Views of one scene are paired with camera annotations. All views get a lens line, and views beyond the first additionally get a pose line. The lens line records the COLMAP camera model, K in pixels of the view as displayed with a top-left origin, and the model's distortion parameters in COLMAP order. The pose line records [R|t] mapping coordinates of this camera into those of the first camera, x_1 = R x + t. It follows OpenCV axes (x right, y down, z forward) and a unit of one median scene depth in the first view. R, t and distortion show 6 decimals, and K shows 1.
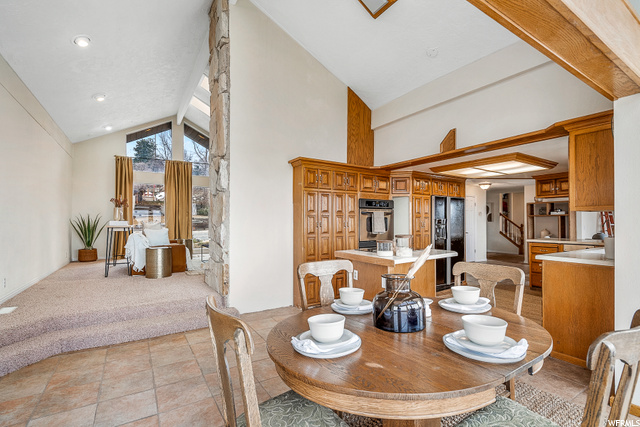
lens RADIAL K [[298.3, 0, 320.7], [0, 298.3, 216.9], [0, 0, 1]] dist [0.000352, -0.000011]
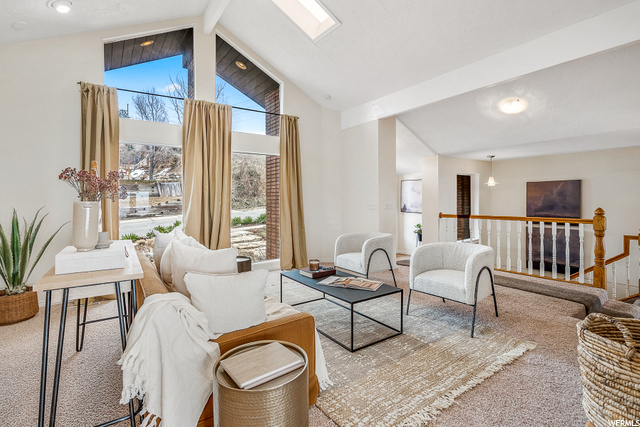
lens RADIAL K [[298.3, 0, 316.2], [0, 298.3, 197.8], [0, 0, 1]] dist [0.000352, -0.000011]
pose [[0.997901, 0.000183, 0.064755, -0.362792], [-0.000467, 0.999990, 0.004360, -0.027487], [-0.064753, -0.004381, 0.997892, 0.528319]]
